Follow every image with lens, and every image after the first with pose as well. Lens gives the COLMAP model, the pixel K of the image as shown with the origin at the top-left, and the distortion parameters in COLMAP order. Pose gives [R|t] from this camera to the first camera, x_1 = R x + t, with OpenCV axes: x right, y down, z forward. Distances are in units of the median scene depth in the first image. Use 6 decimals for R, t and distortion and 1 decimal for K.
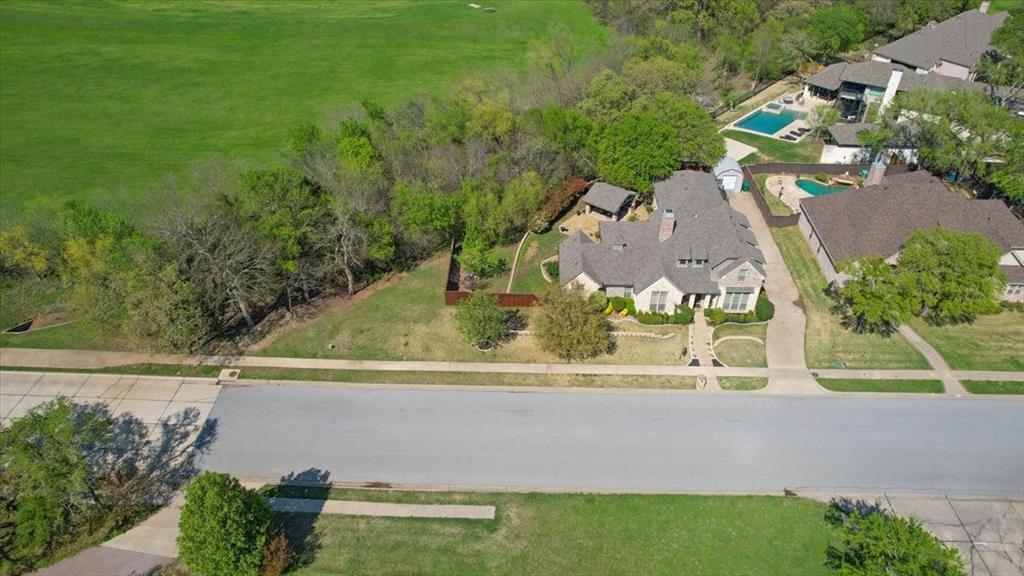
lens RADIAL K [[658.2, 0, 512.0], [0, 658.2, 288.0], [0, 0, 1]] dist [-0.081149, 0.084580]
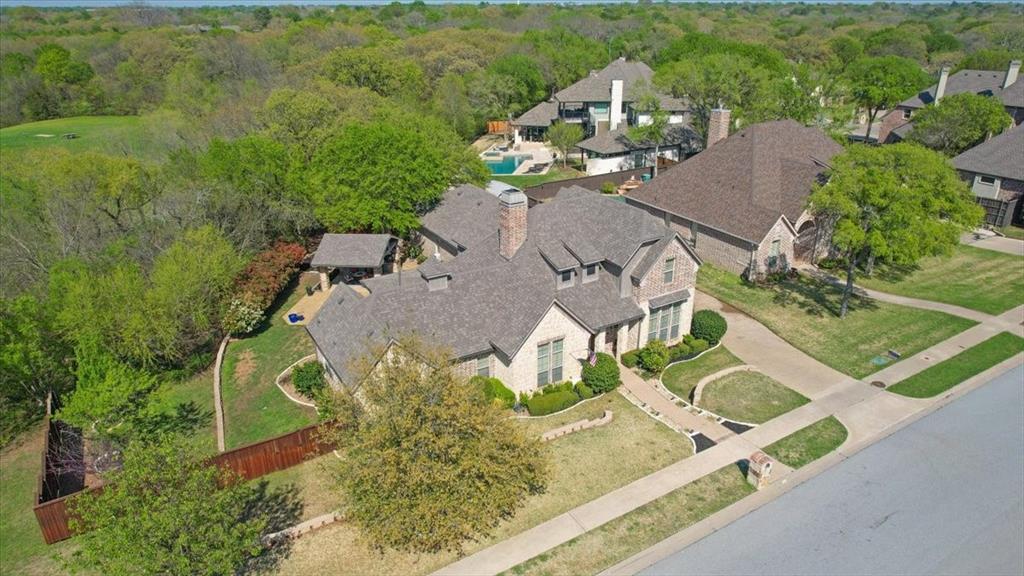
lens RADIAL K [[658.2, 0, 512.0], [0, 658.2, 288.0], [0, 0, 1]] dist [-0.081149, 0.084580]
pose [[0.841406, -0.214846, 0.495861, -0.034965], [0.336583, 0.926214, -0.169824, 0.042543], [-0.422787, 0.309789, 0.851635, 0.574617]]
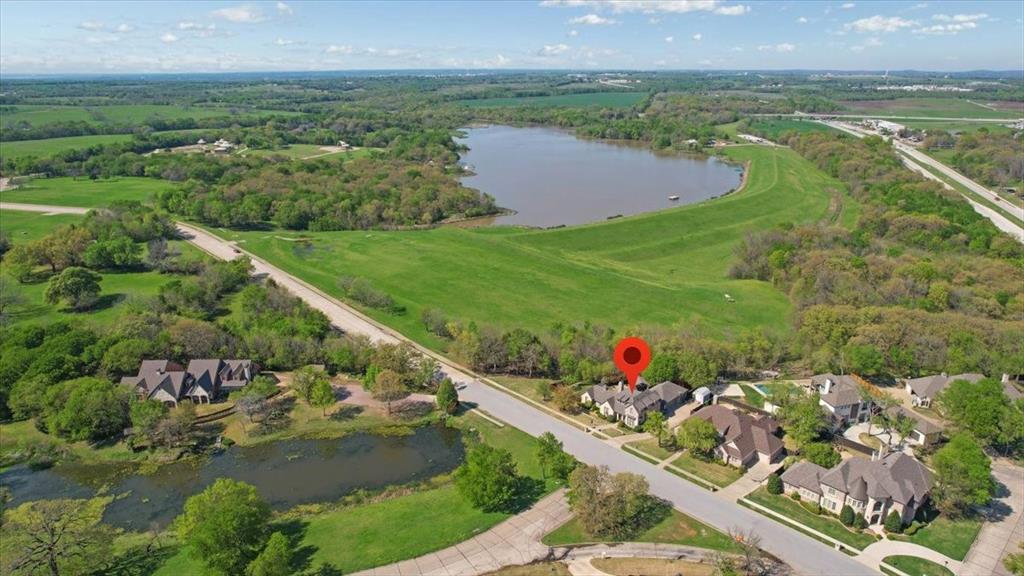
lens RADIAL K [[658.2, 0, 512.0], [0, 658.2, 288.0], [0, 0, 1]] dist [-0.081149, 0.084580]
pose [[0.718514, 0.221298, -0.659367, 1.604025], [-0.430312, 0.886245, -0.171469, 0.198778], [0.546415, 0.406936, 0.732007, -1.378936]]
